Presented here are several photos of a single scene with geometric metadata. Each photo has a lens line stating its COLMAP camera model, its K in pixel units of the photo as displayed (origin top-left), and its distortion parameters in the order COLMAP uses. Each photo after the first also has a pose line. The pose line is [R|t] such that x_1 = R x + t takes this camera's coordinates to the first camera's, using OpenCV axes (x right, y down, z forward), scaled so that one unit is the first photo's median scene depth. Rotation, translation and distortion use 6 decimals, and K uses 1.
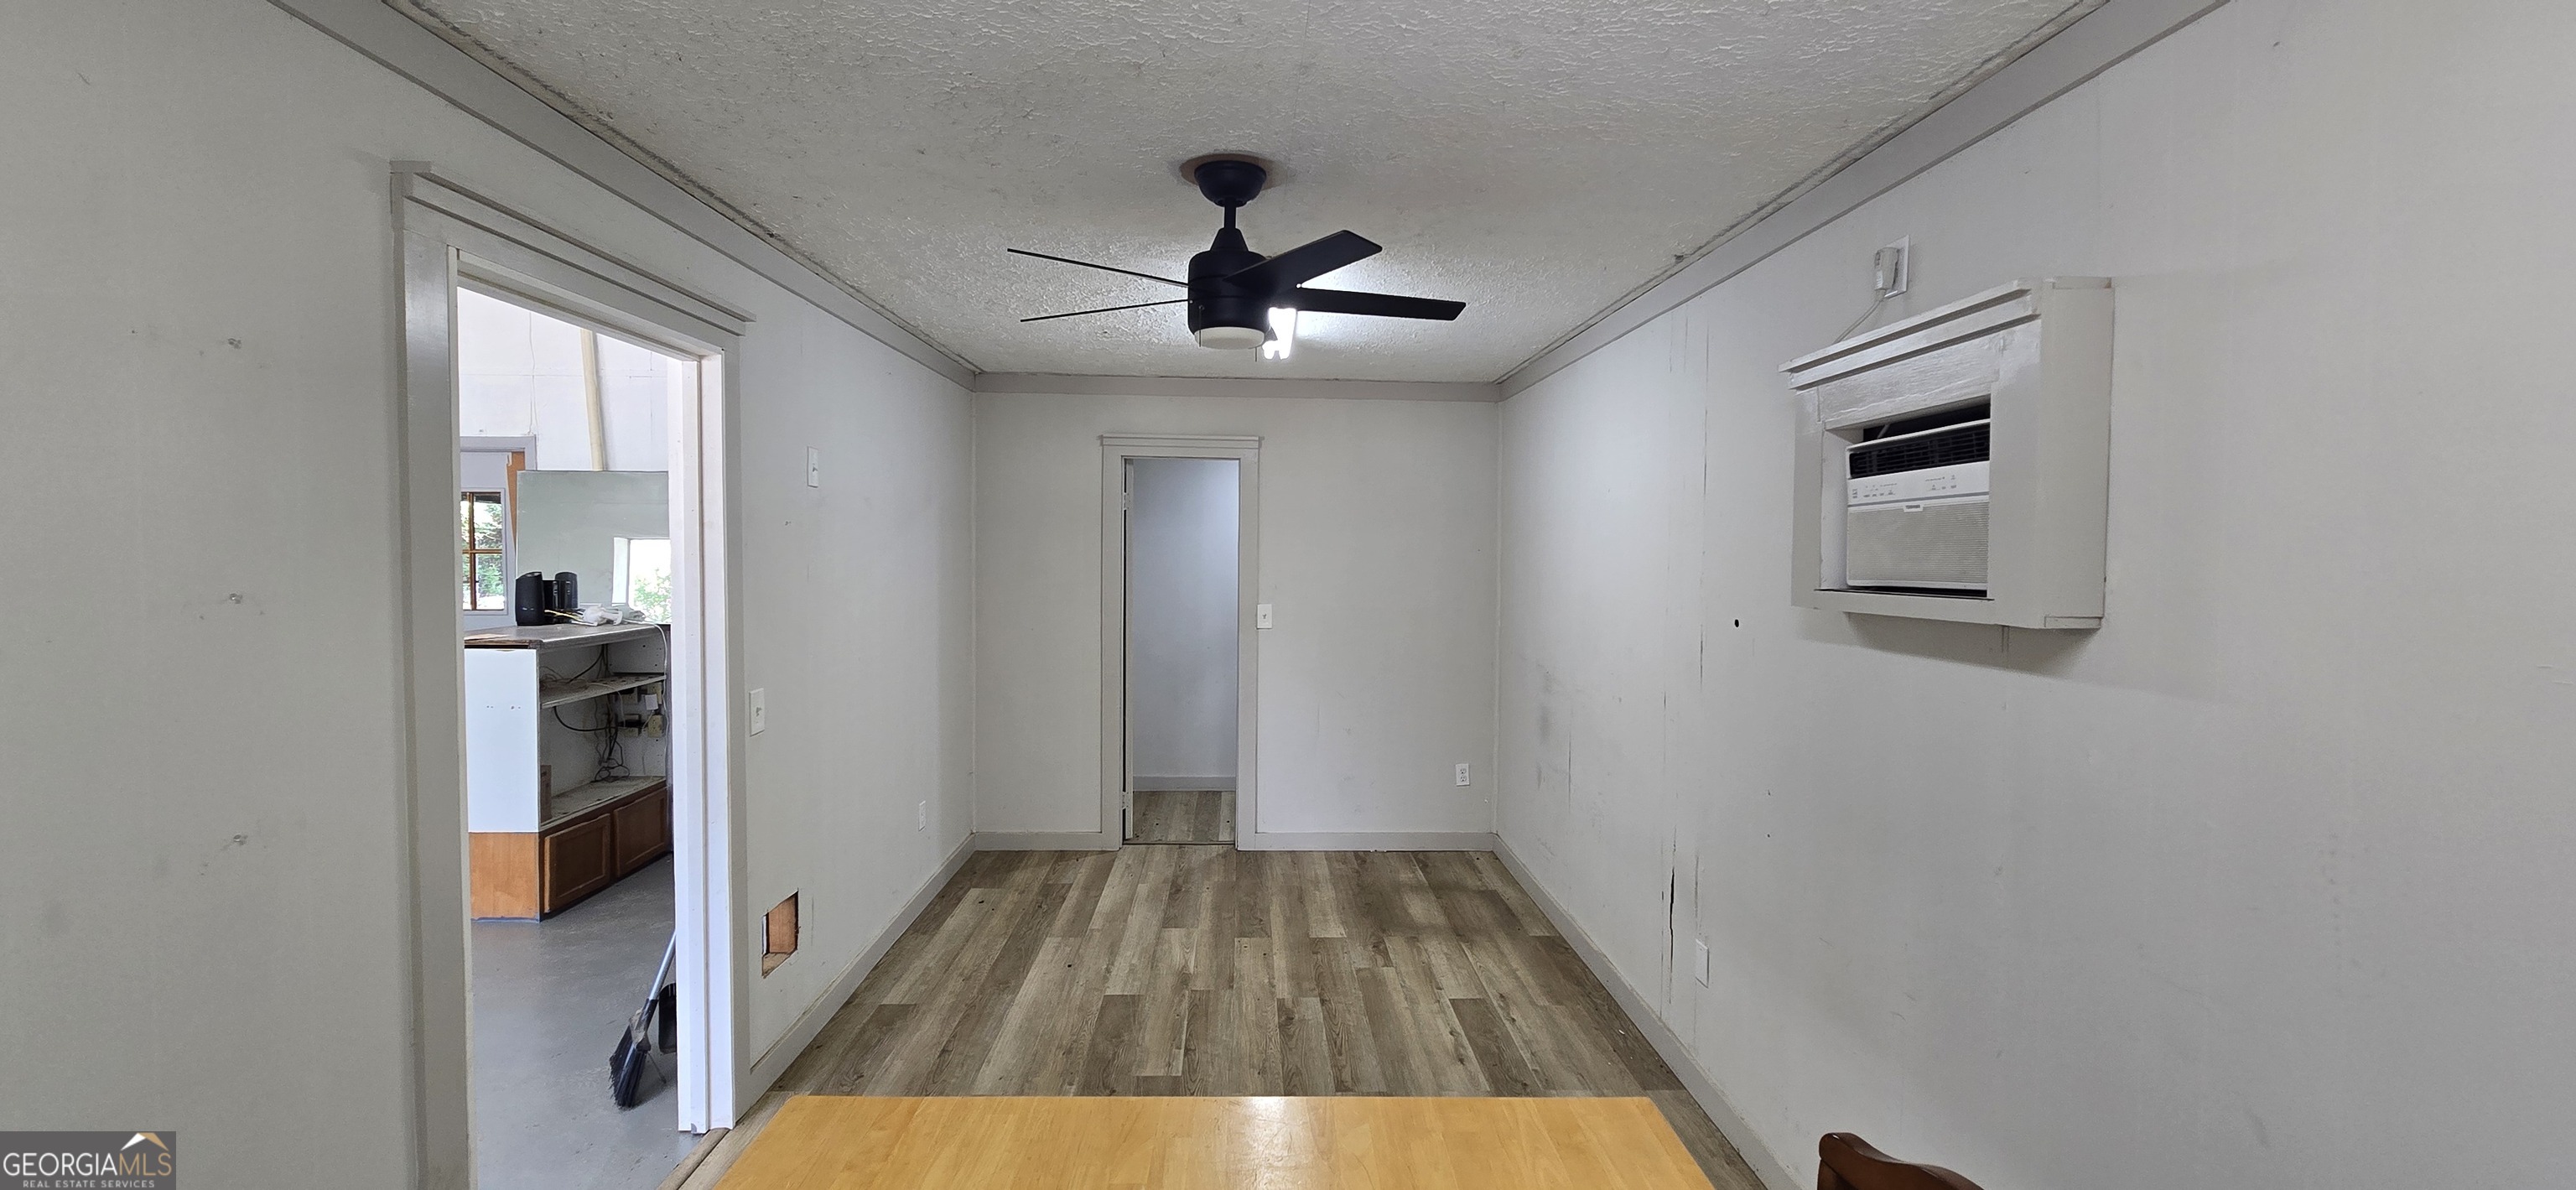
lens RADIAL K [[1053.9, 0, 1285.3], [0, 1053.9, 593.6], [0, 0, 1]] dist [0.000543, -0.000747]
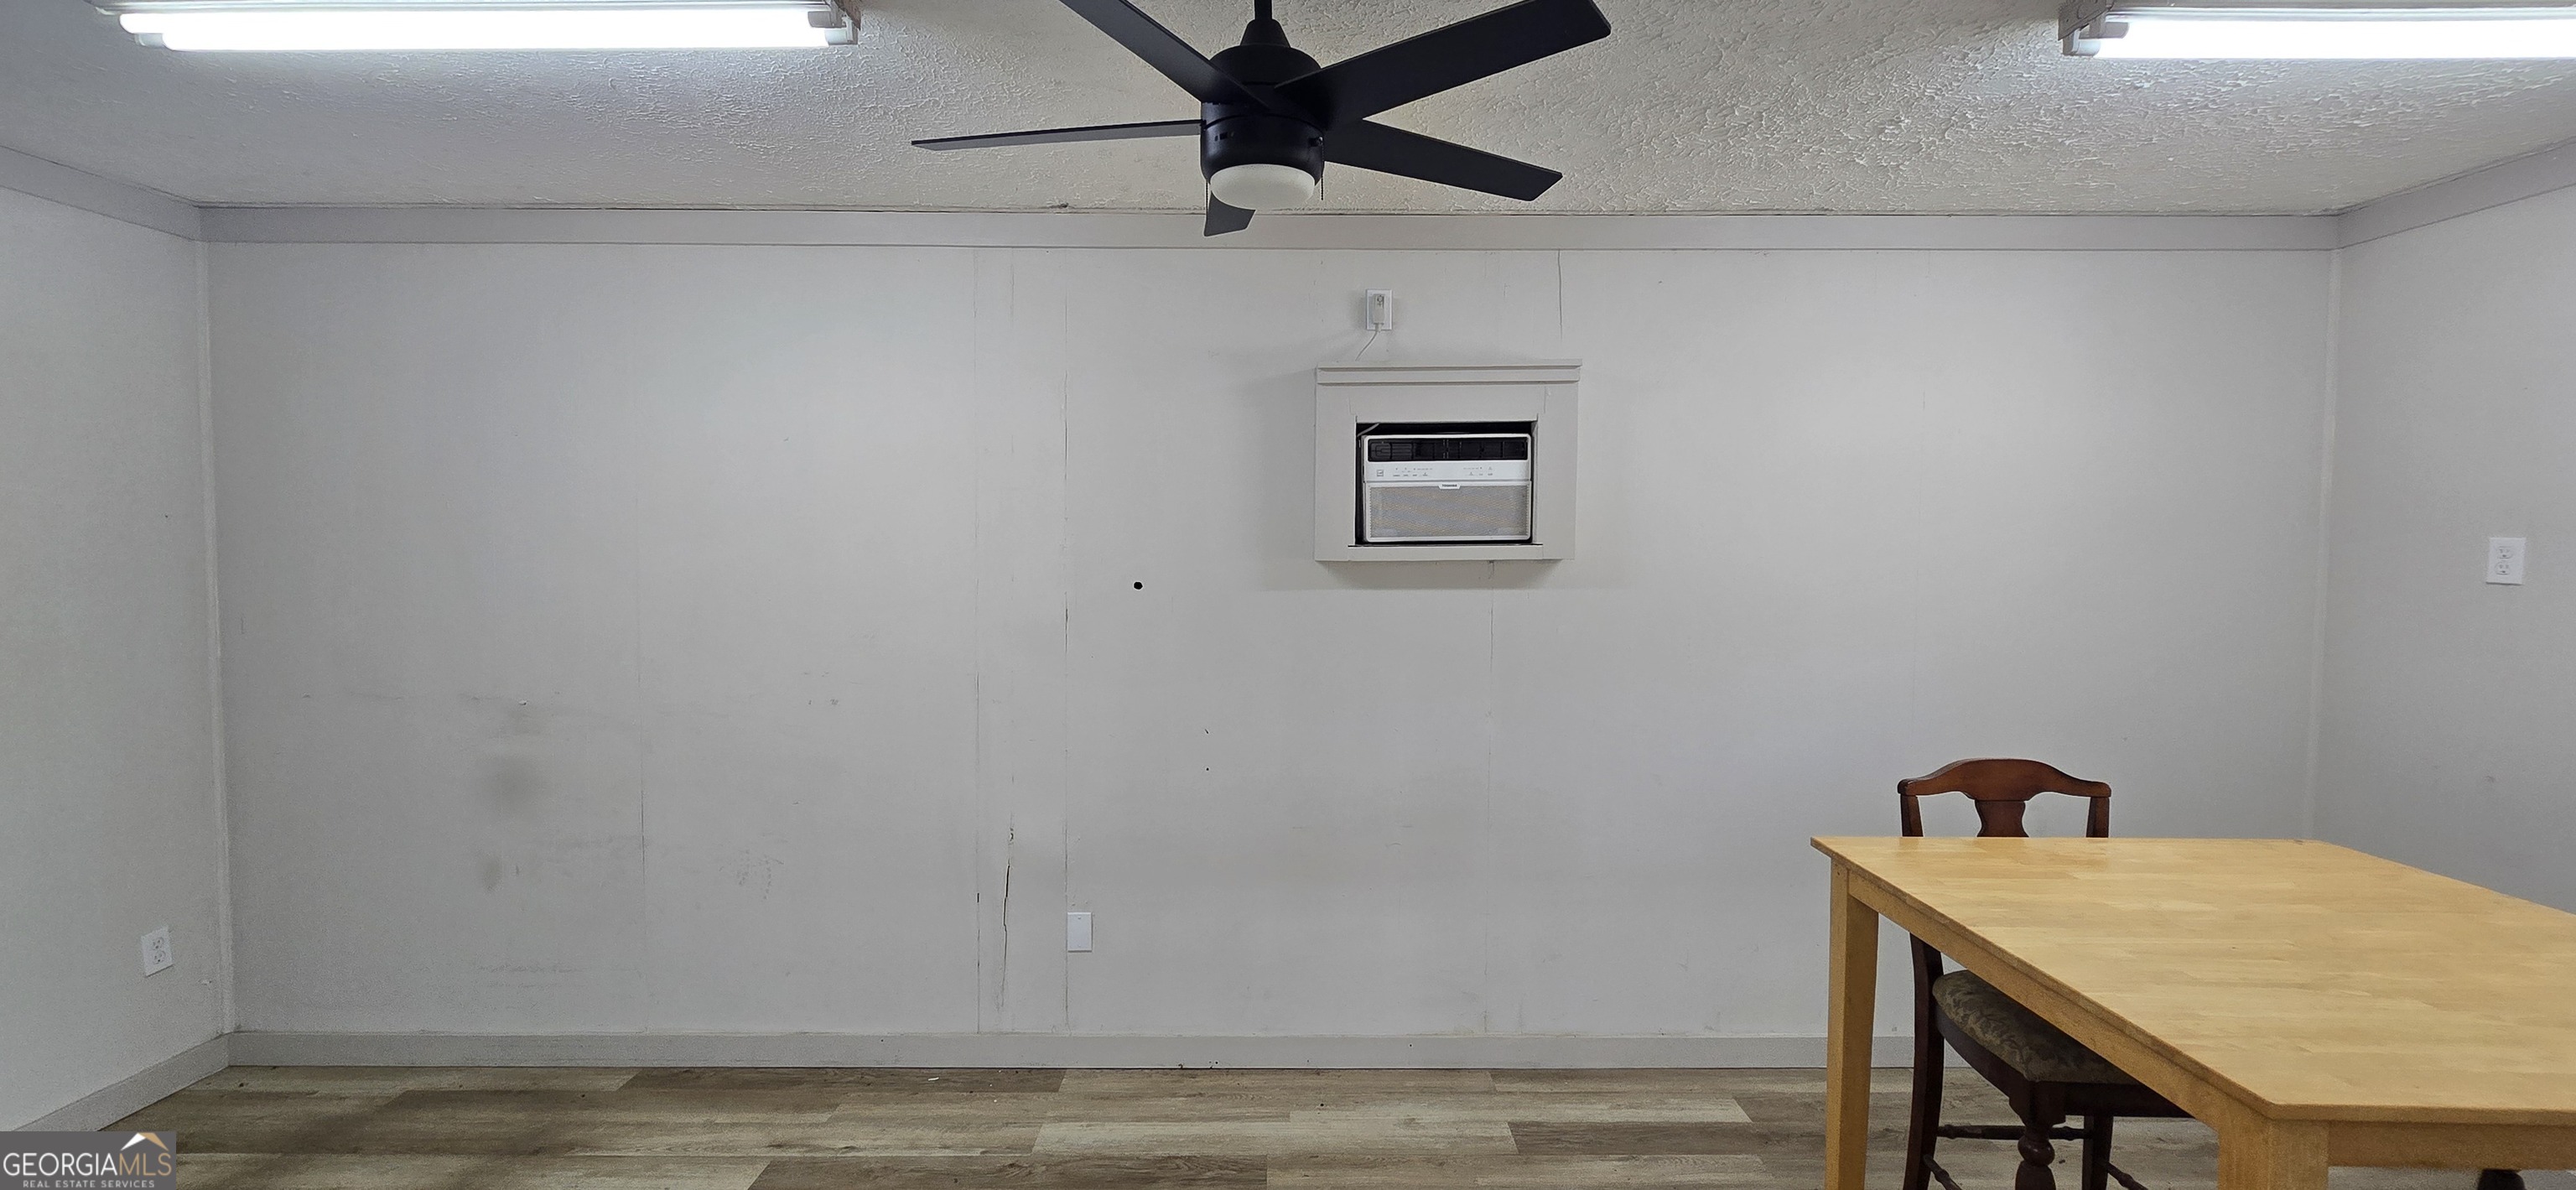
lens RADIAL K [[1053.9, 0, 1288.4], [0, 1053.9, 590.4], [0, 0, 1]] dist [0.000543, -0.000747]
pose [[0.034214, -0.055095, 0.997895, -0.468989], [0.042435, 0.997659, 0.053627, -0.012866], [-0.998513, 0.040511, 0.036472, 0.618936]]
